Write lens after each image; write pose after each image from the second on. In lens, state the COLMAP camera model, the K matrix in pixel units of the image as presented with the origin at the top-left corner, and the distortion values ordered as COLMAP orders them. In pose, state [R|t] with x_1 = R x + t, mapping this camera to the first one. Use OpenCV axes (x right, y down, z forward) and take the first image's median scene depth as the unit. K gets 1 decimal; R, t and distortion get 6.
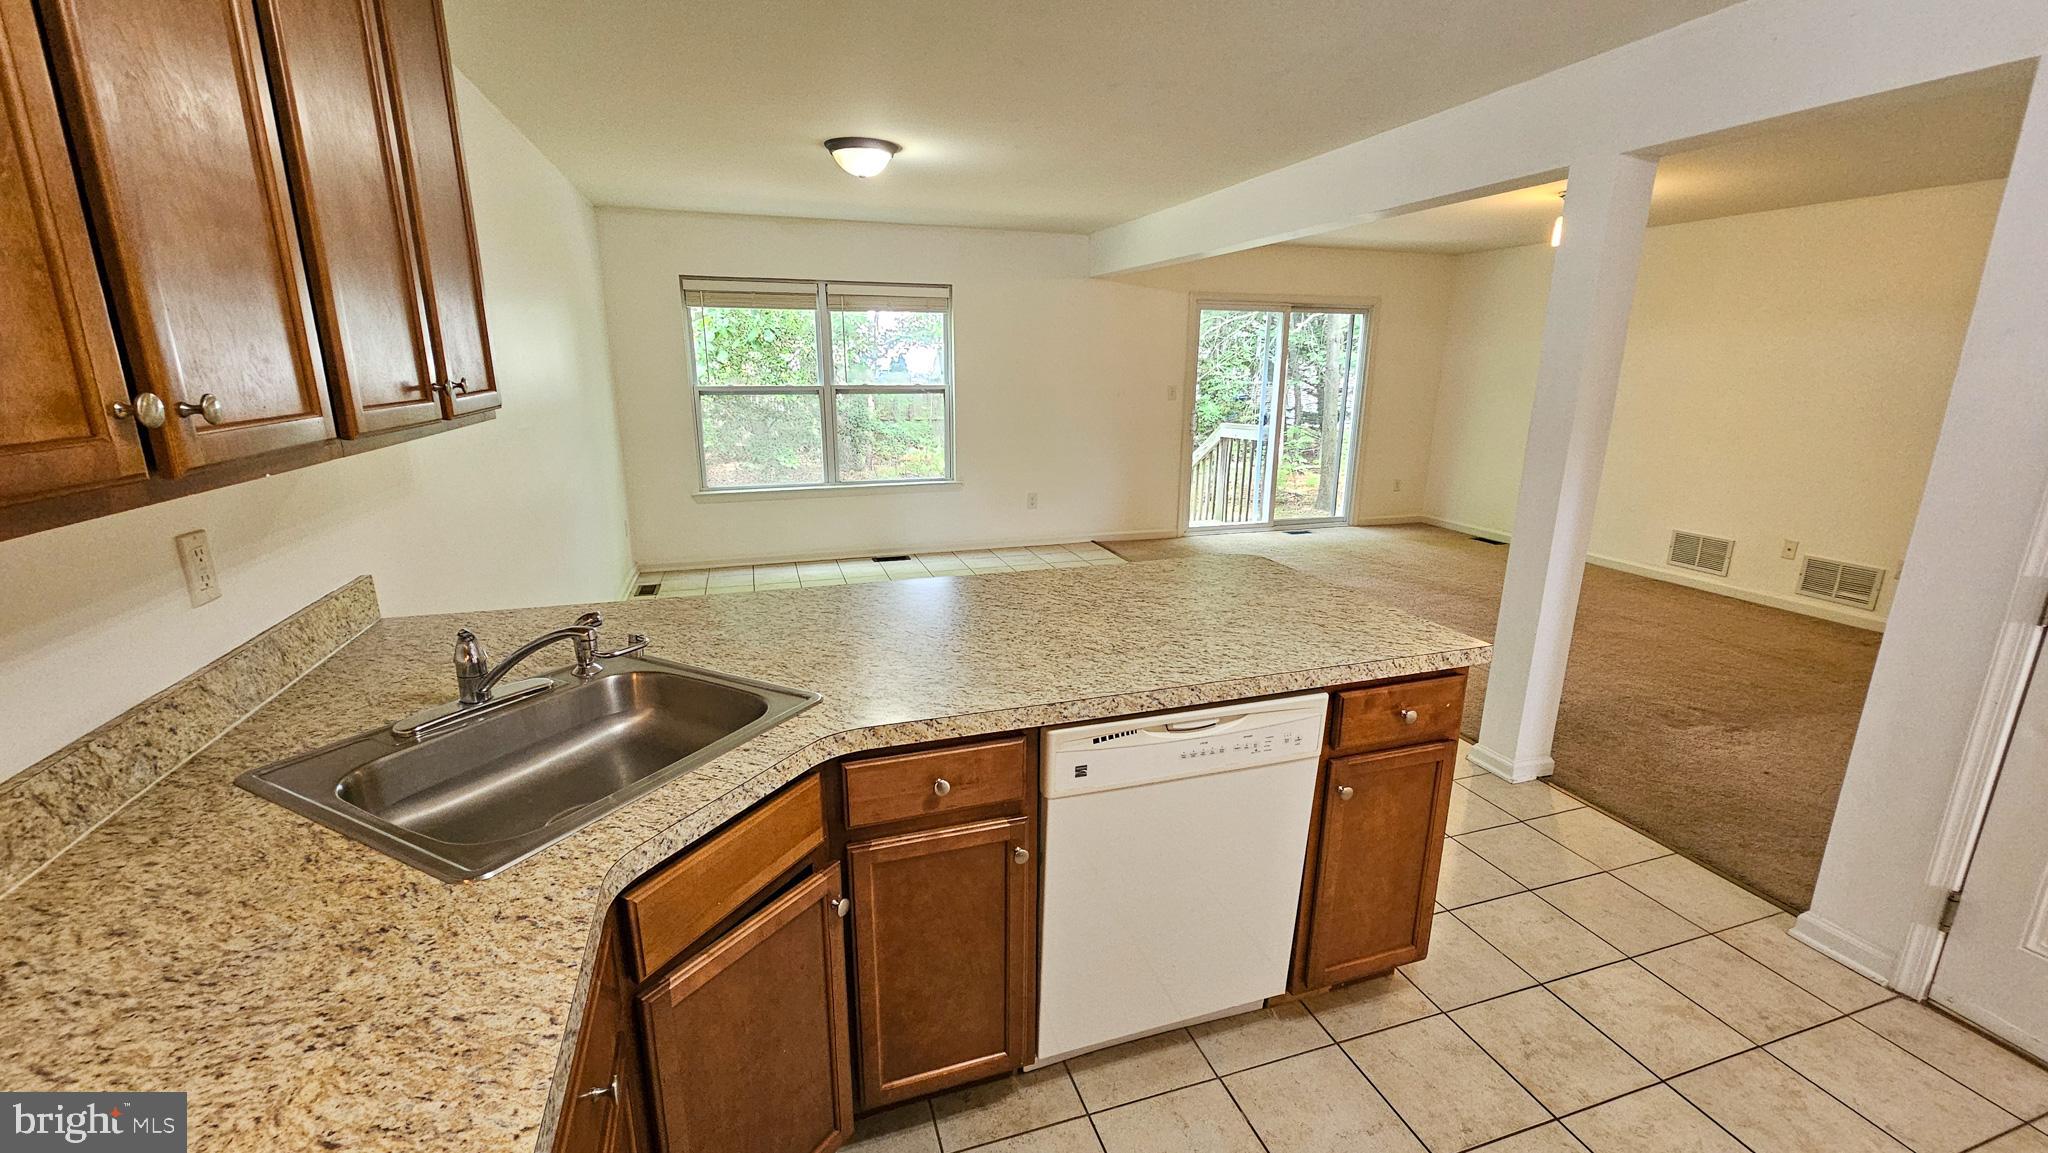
lens RADIAL K [[842.4, 0, 1045.1], [0, 842.4, 571.1], [0, 0, 1]] dist [0.002722, -0.001792]
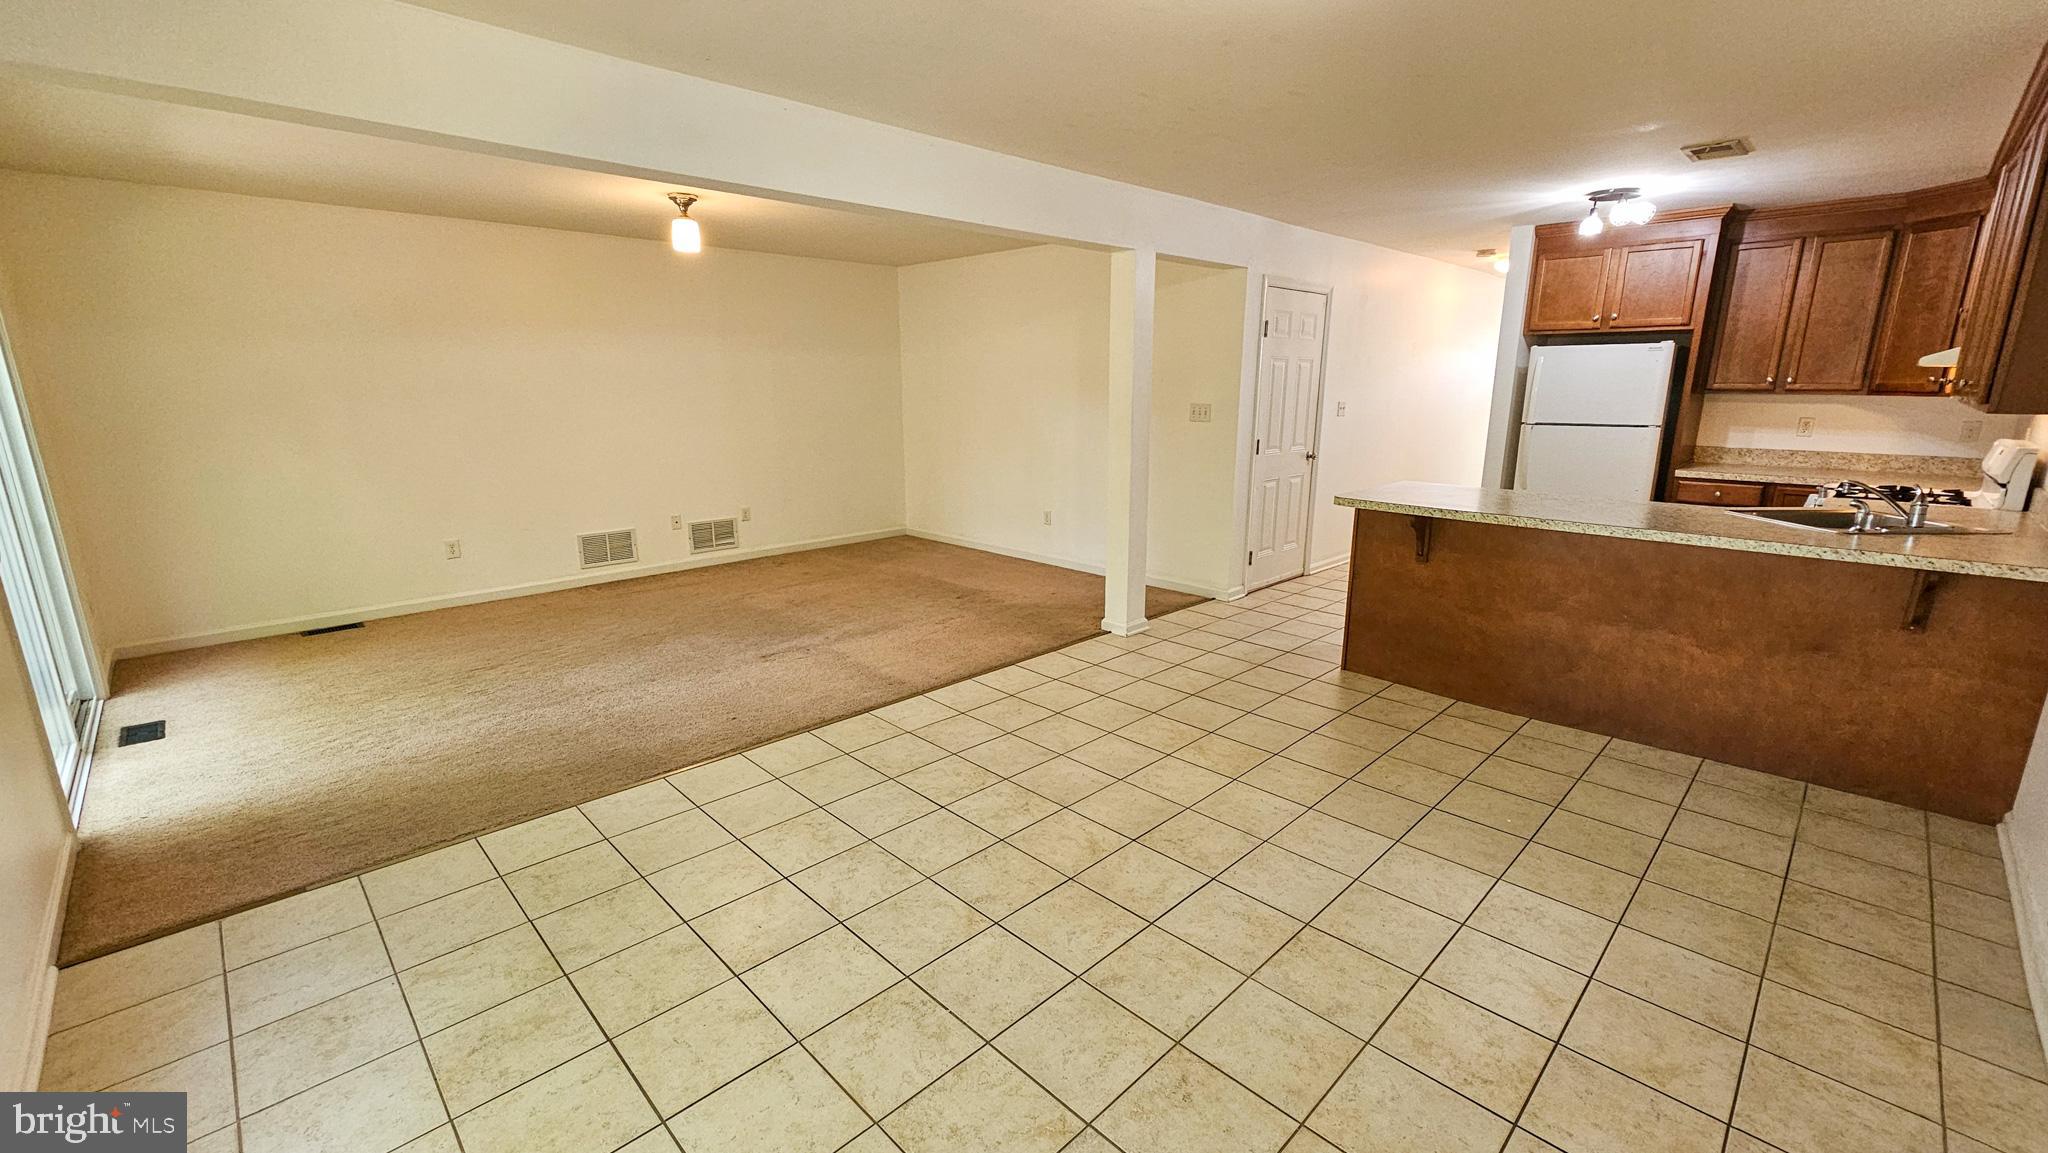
lens RADIAL K [[842.4, 0, 1015.4], [0, 842.4, 578.8], [0, 0, 1]] dist [0.002722, -0.001792]
pose [[-0.424265, -0.217081, 0.879133, -0.384676], [0.217909, 0.917837, 0.331800, -0.223579], [-0.878928, 0.332342, -0.342102, 0.902621]]
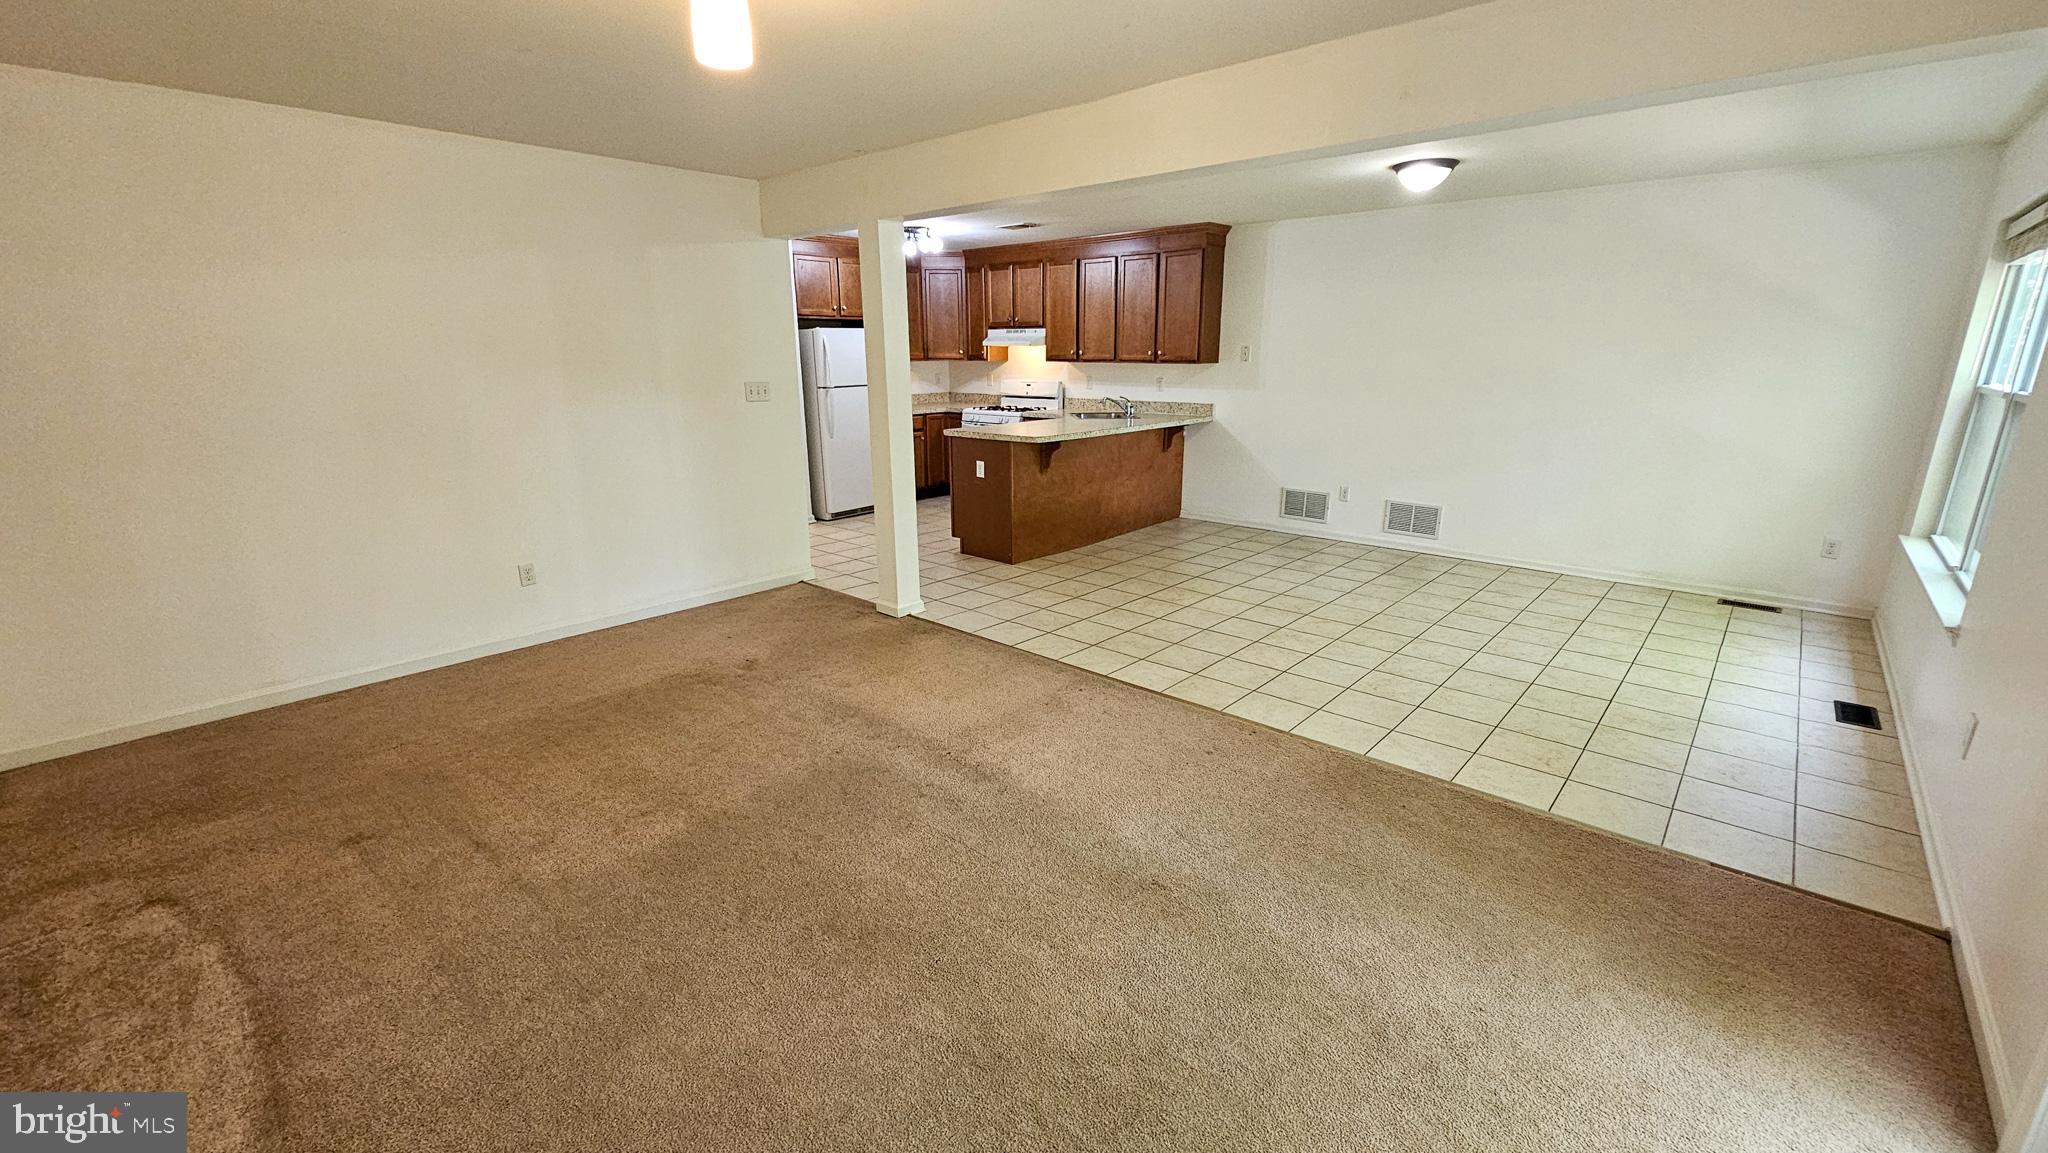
lens RADIAL K [[842.4, 0, 1030.3], [0, 842.4, 586.8], [0, 0, 1]] dist [0.002722, -0.001792]
pose [[-0.873482, 0.128800, -0.469511, 0.575323], [-0.121851, 0.875842, 0.466962, -0.299664], [0.471362, 0.465093, -0.749337, 1.210182]]
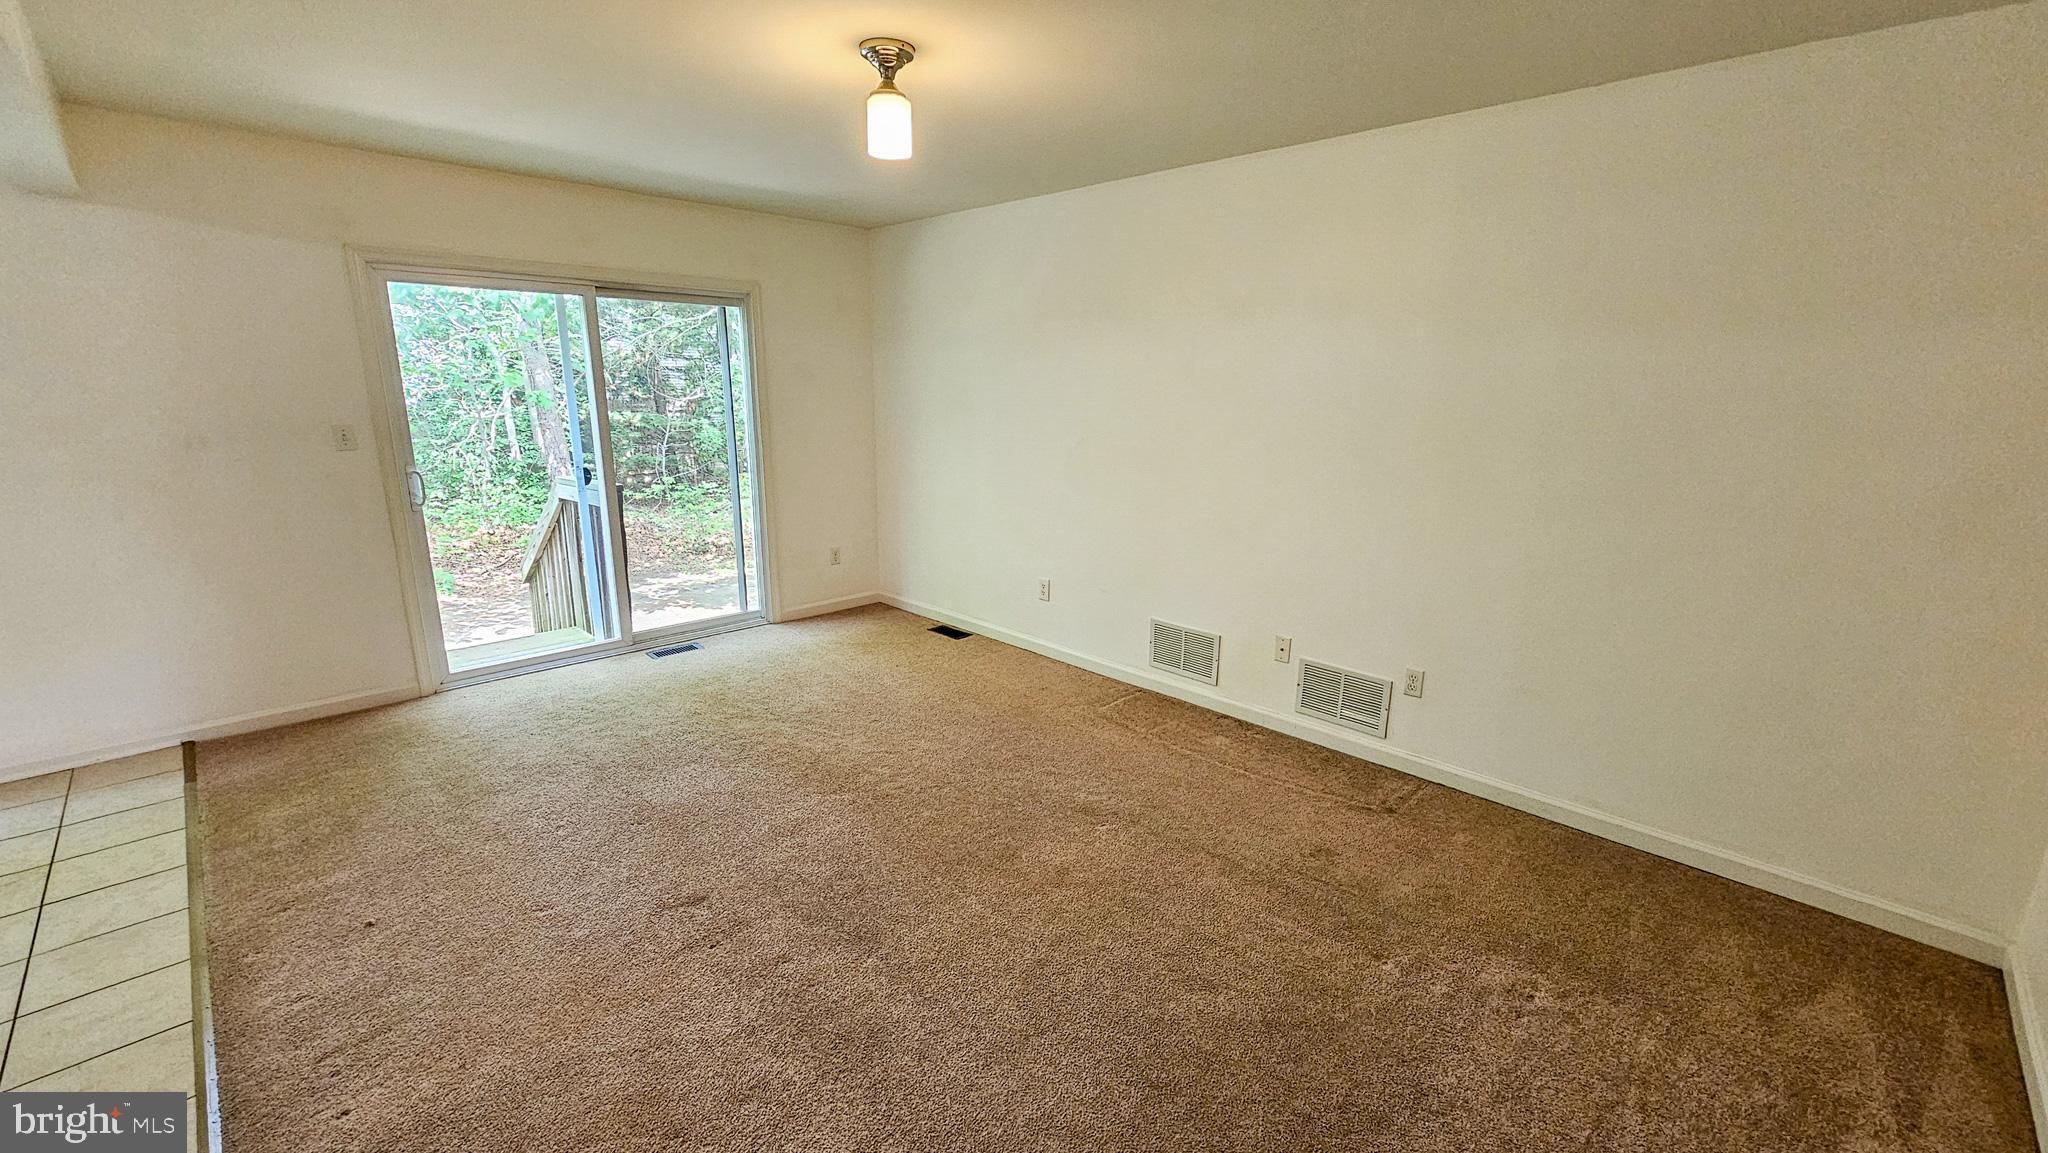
lens RADIAL K [[842.4, 0, 1037.6], [0, 842.4, 584.9], [0, 0, 1]] dist [0.002722, -0.001792]
pose [[0.895751, -0.103242, 0.432403, 0.357348], [0.103717, 0.994351, 0.022558, -0.103501], [-0.432289, 0.024641, 0.901398, 0.404138]]
